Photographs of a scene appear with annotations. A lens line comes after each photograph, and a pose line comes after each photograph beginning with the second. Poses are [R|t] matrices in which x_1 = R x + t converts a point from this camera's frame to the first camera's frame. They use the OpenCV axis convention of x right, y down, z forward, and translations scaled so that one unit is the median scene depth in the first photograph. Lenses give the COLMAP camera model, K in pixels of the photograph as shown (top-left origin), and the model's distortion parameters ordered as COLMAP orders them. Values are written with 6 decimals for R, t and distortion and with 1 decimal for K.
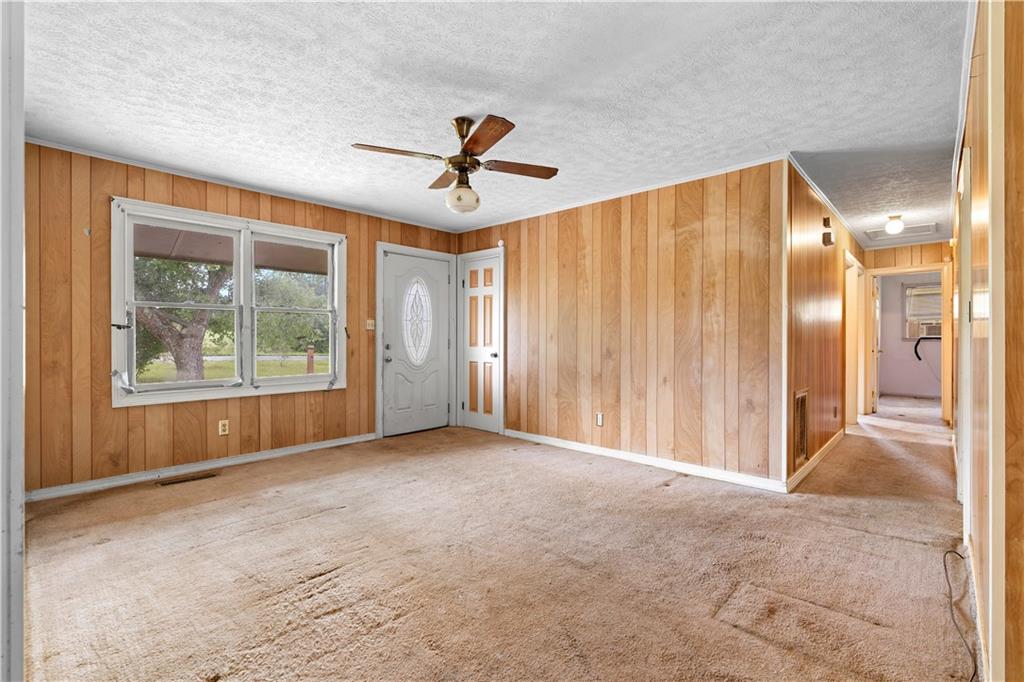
lens RADIAL K [[466.5, 0, 510.1], [0, 466.5, 339.1], [0, 0, 1]] dist [-0.004354, 0.000766]
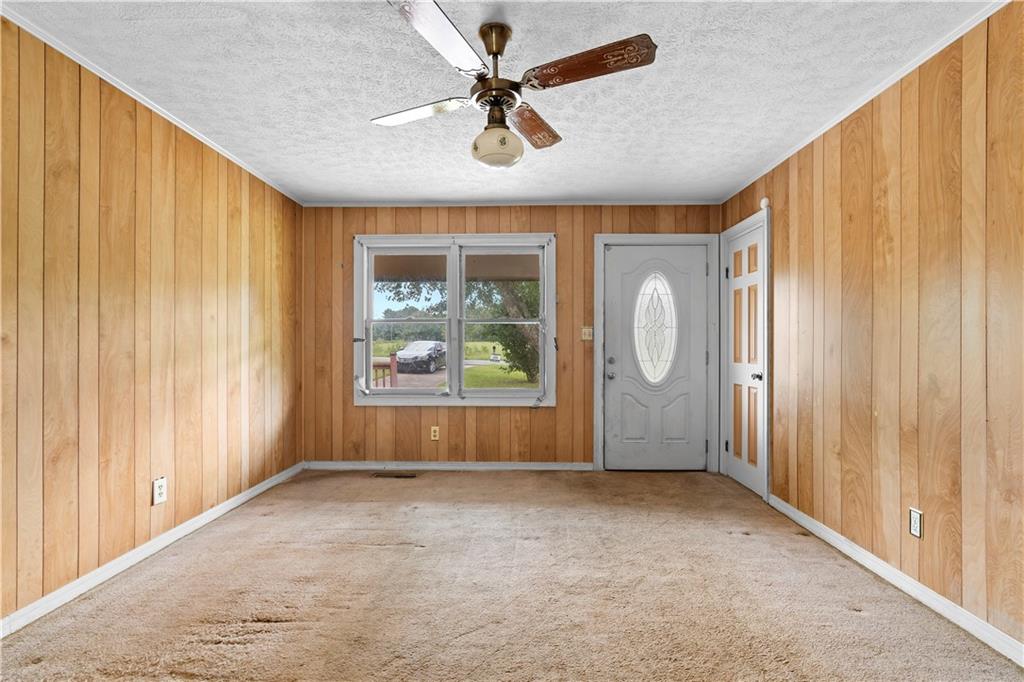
lens RADIAL K [[470.6, 0, 509.7], [0, 470.6, 345.6], [0, 0, 1]] dist [-0.015763, 0.007712]
pose [[0.663009, -0.001433, -0.748610, 0.270777], [-0.002813, 0.999986, -0.004406, -0.006175], [0.748606, 0.005027, 0.662996, 0.363634]]
